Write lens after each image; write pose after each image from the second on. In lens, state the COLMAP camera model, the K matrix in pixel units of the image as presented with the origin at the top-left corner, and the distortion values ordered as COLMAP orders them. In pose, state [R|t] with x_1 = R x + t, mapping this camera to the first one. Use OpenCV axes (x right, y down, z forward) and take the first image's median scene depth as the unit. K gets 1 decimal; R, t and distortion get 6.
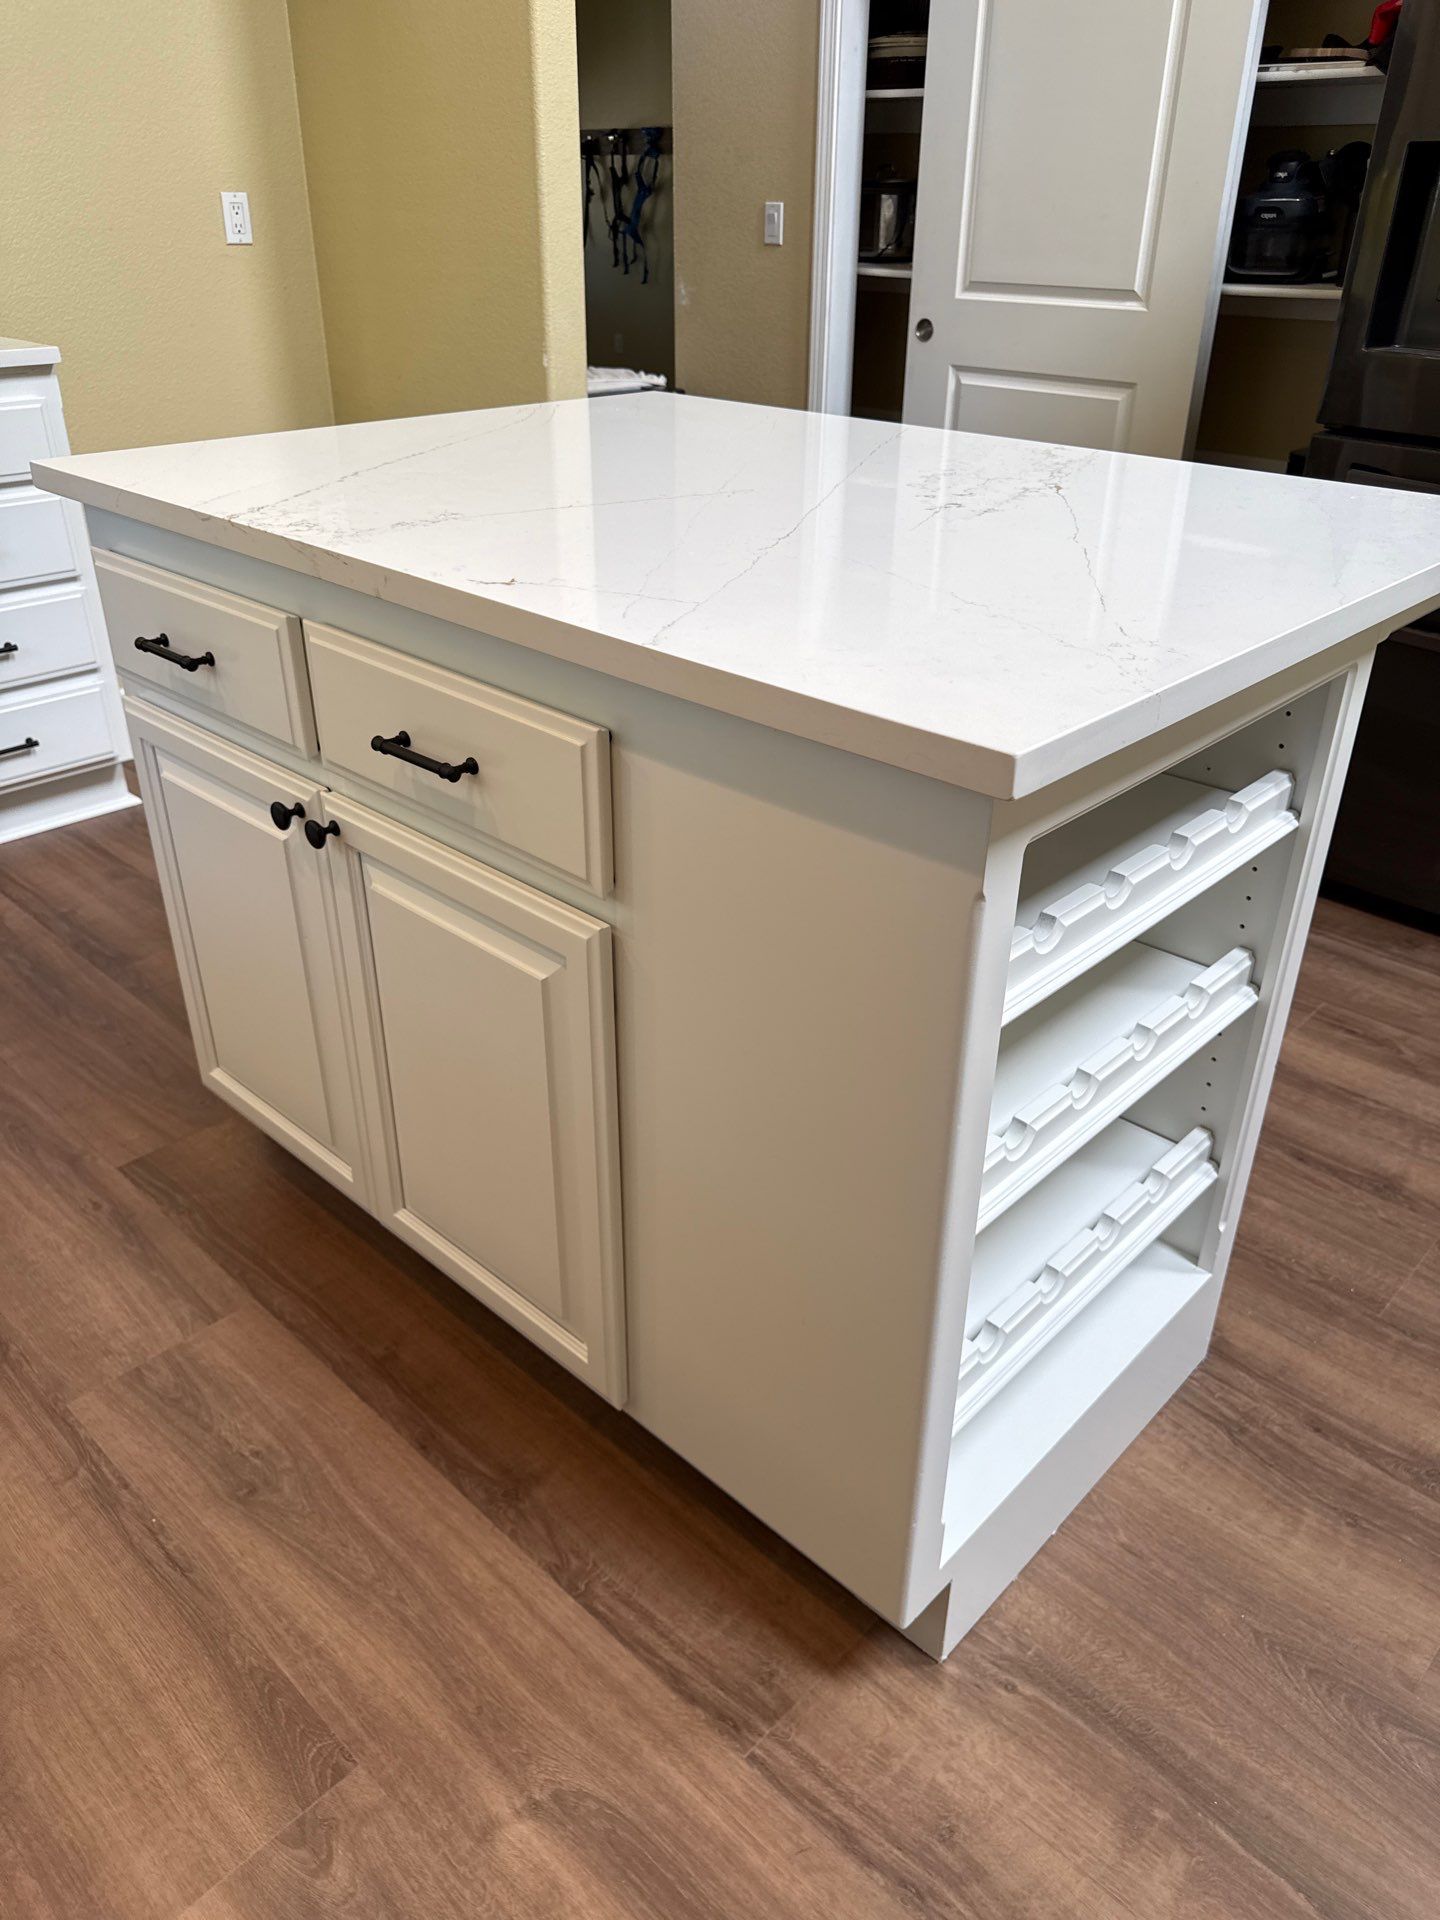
lens RADIAL K [[1372.5, 0, 721.4], [0, 1372.5, 951.6], [0, 0, 1]] dist [-0.003998, -0.001273]
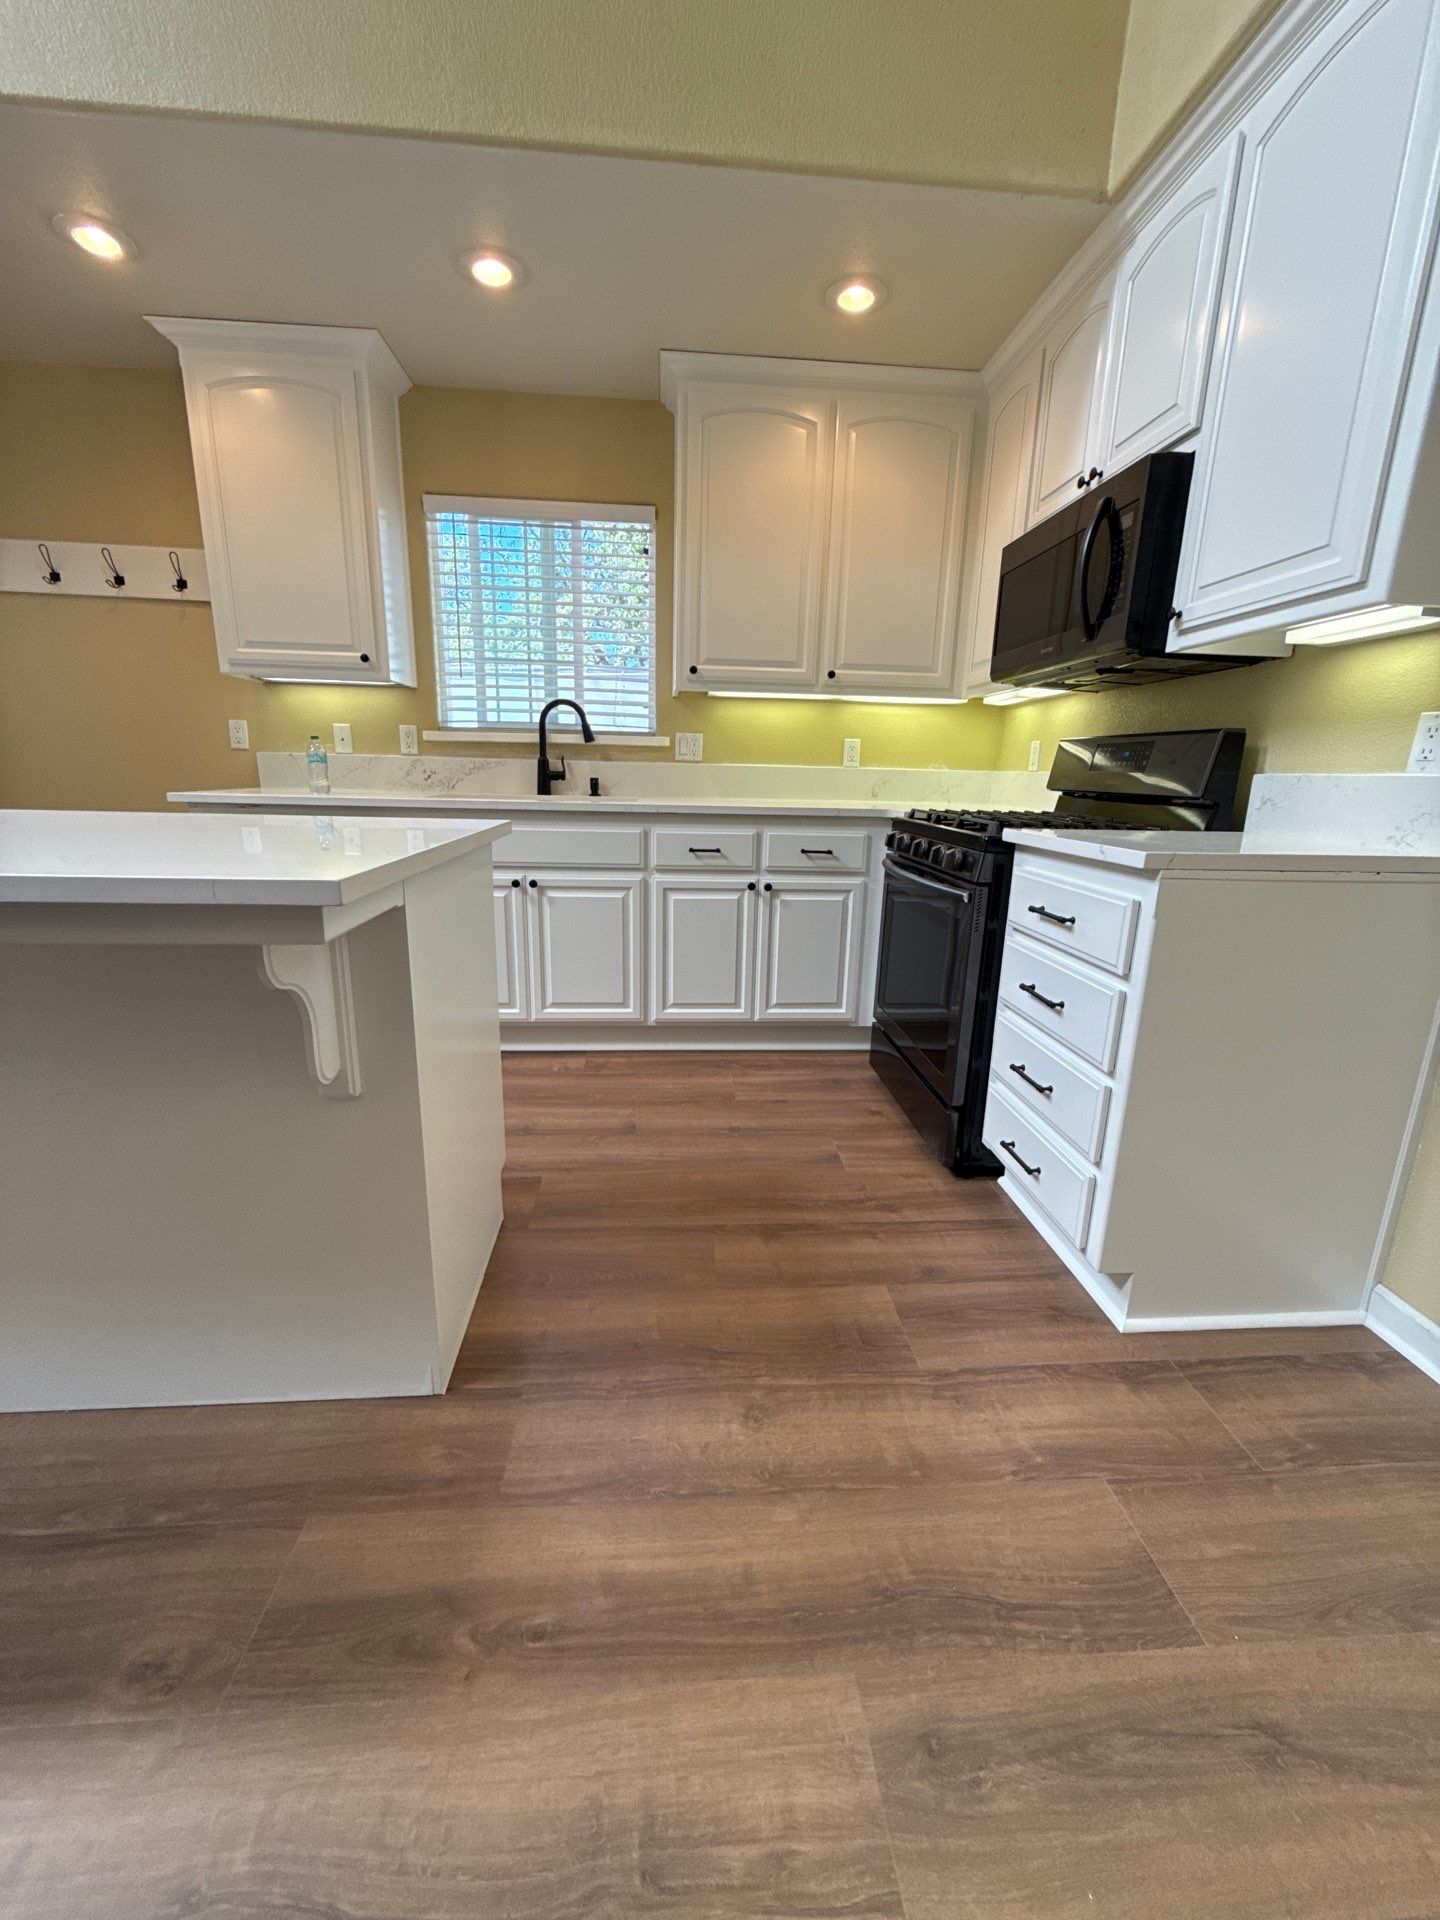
lens RADIAL K [[761.3, 0, 721.2], [0, 761.3, 960.3], [0, 0, 1]] dist [-0.001630, -0.000144]
pose [[-0.668825, 0.153101, -0.727484, 0.158355], [-0.386963, 0.763853, 0.516516, -0.981499], [0.634770, 0.626968, -0.451640, 1.993410]]
